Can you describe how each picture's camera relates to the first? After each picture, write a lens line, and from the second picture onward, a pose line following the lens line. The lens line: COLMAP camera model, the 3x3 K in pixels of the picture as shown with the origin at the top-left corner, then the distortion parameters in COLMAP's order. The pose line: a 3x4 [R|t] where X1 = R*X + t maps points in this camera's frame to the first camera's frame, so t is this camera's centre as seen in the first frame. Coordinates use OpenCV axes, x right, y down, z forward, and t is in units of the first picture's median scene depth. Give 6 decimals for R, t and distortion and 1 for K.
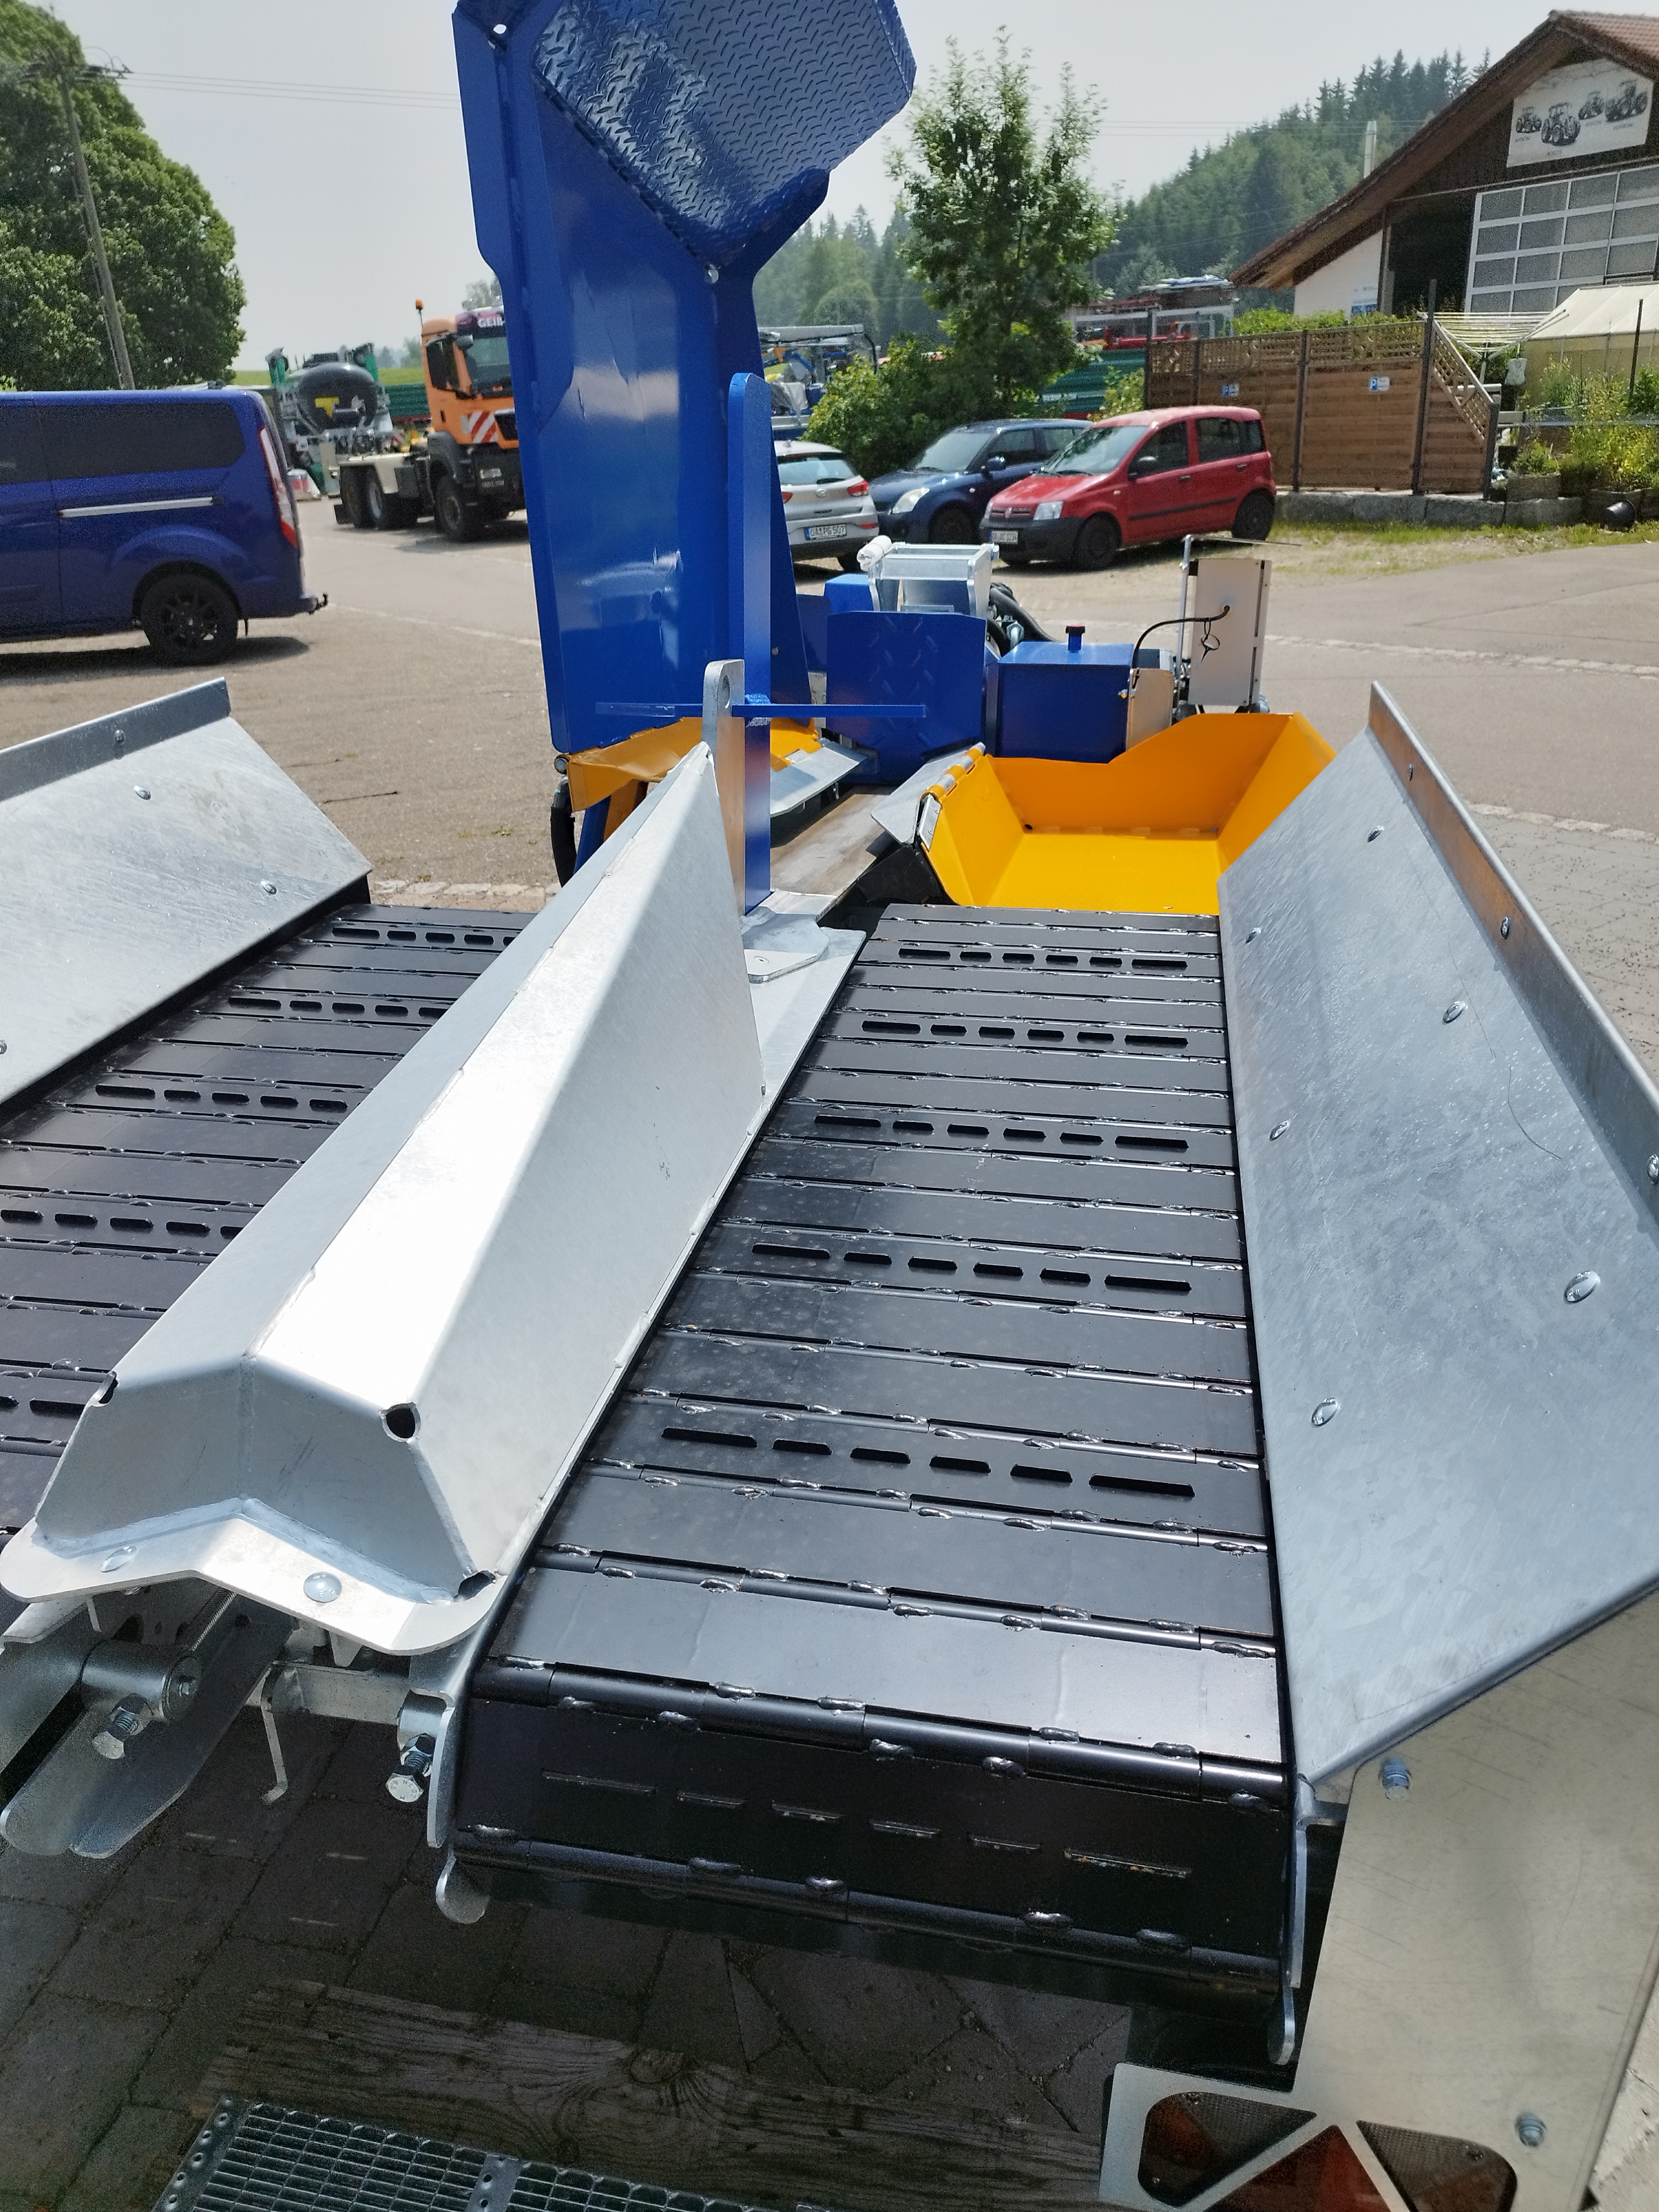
lens RADIAL K [[1594.5, 0, 828.4], [0, 1594.5, 1117.9], [0, 0, 1]] dist [0.023005, -0.025214]
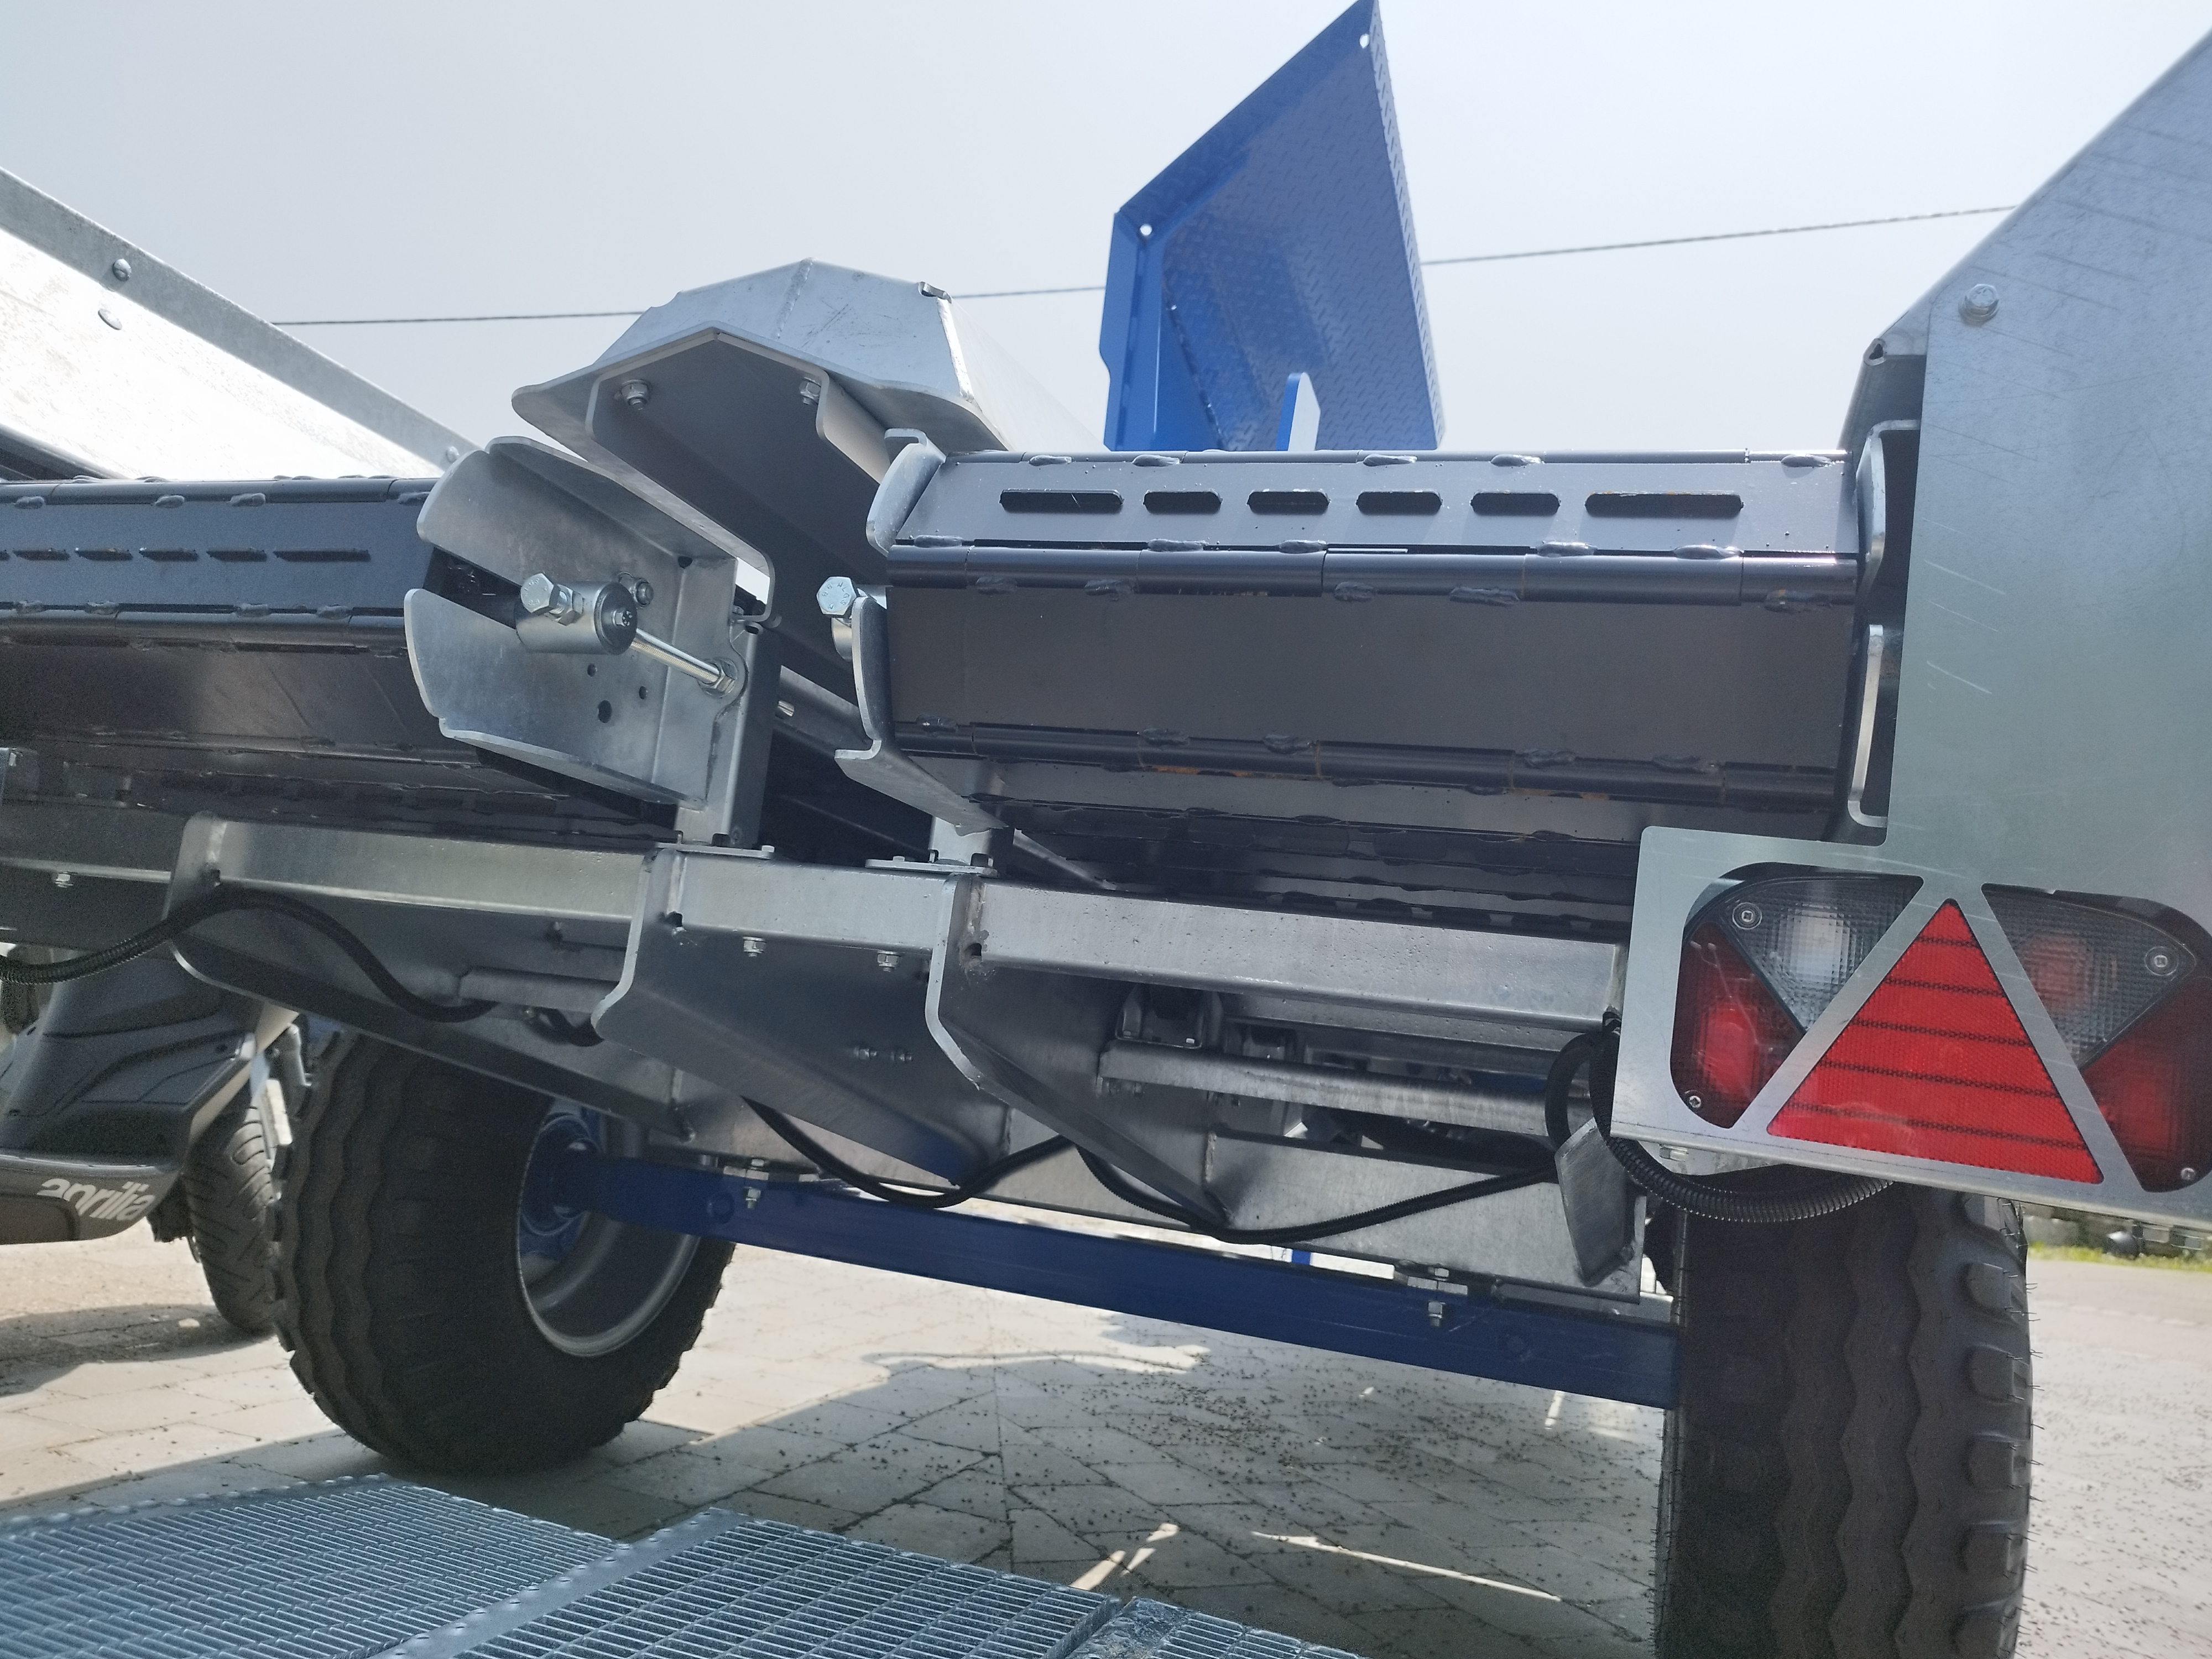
lens RADIAL K [[1611.2, 0, 1094.8], [0, 1611.2, 834.2], [0, 0, 1]] dist [0.025230, -0.028974]
pose [[0.980804, 0.124788, -0.149838, 0.011492], [-0.187043, 0.819279, -0.542030, 0.315871], [0.055120, 0.559651, 0.826893, 0.101533]]
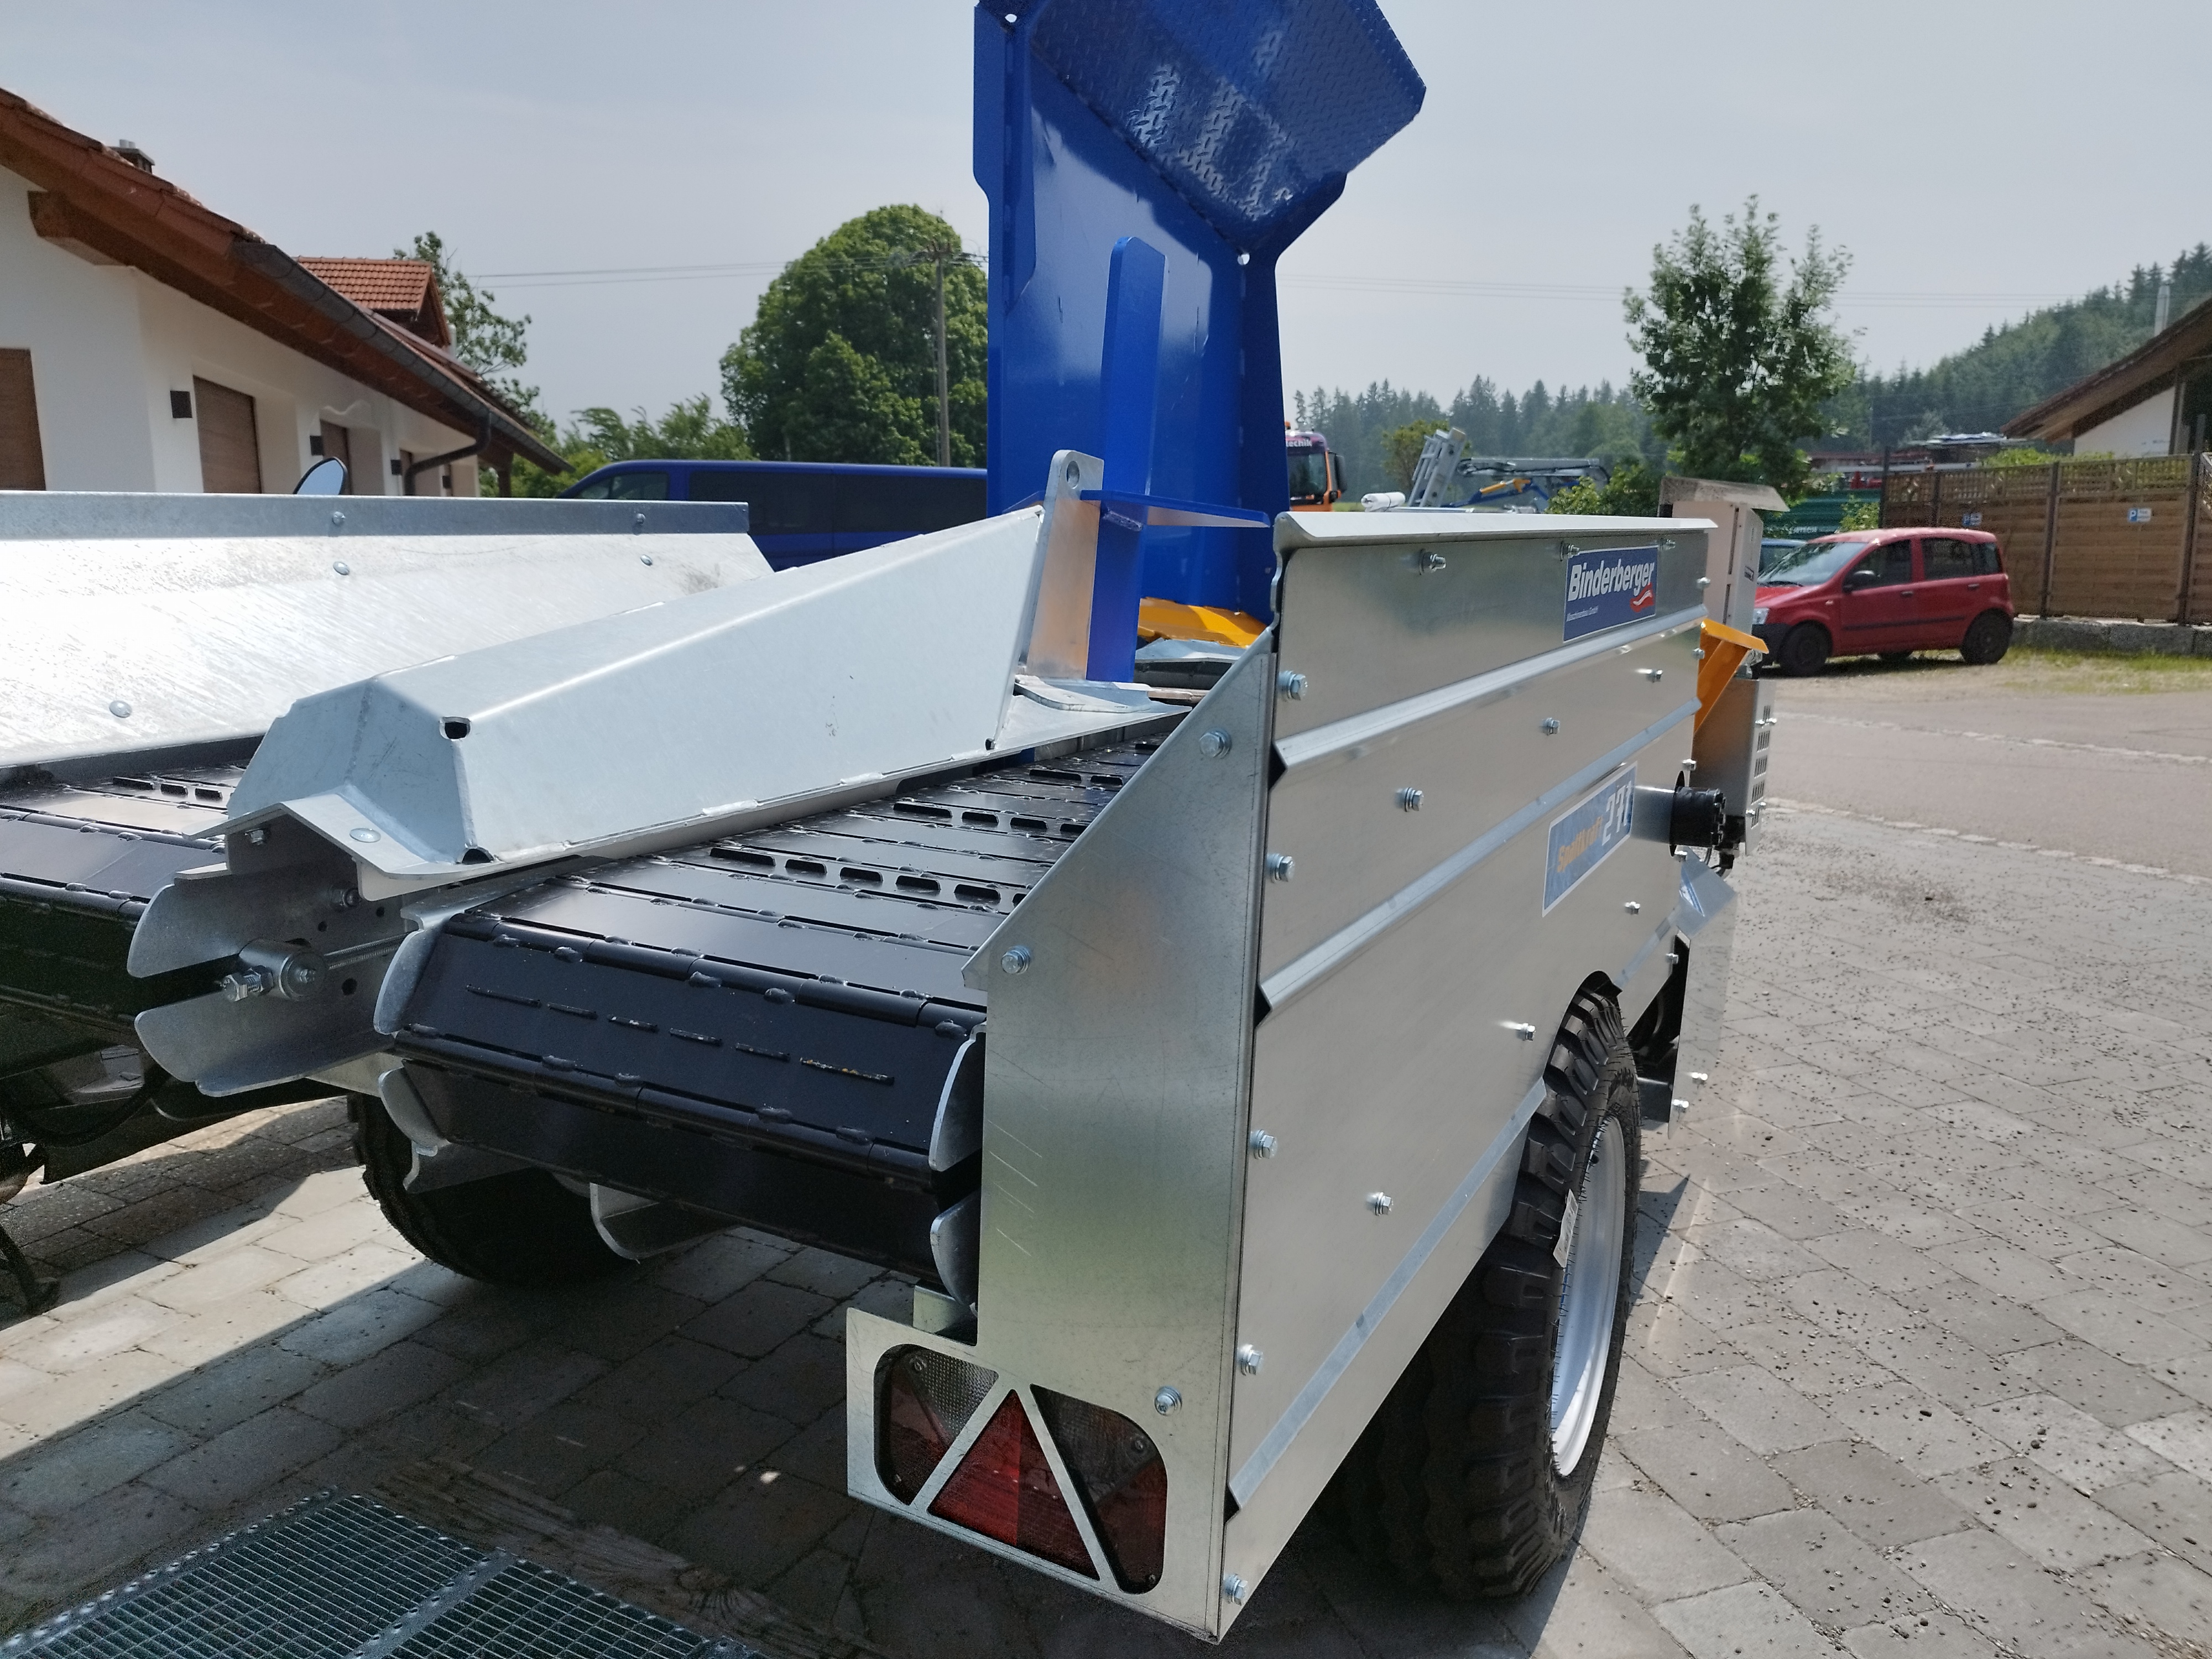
lens RADIAL K [[1597.2, 0, 1084.5], [0, 1597.2, 844.9], [0, 0, 1]] dist [0.018962, -0.030224]
pose [[0.953366, 0.094300, -0.286707, 0.184222], [-0.158105, 0.965207, -0.208273, 0.144487], [0.257092, 0.243890, 0.935105, -0.018156]]
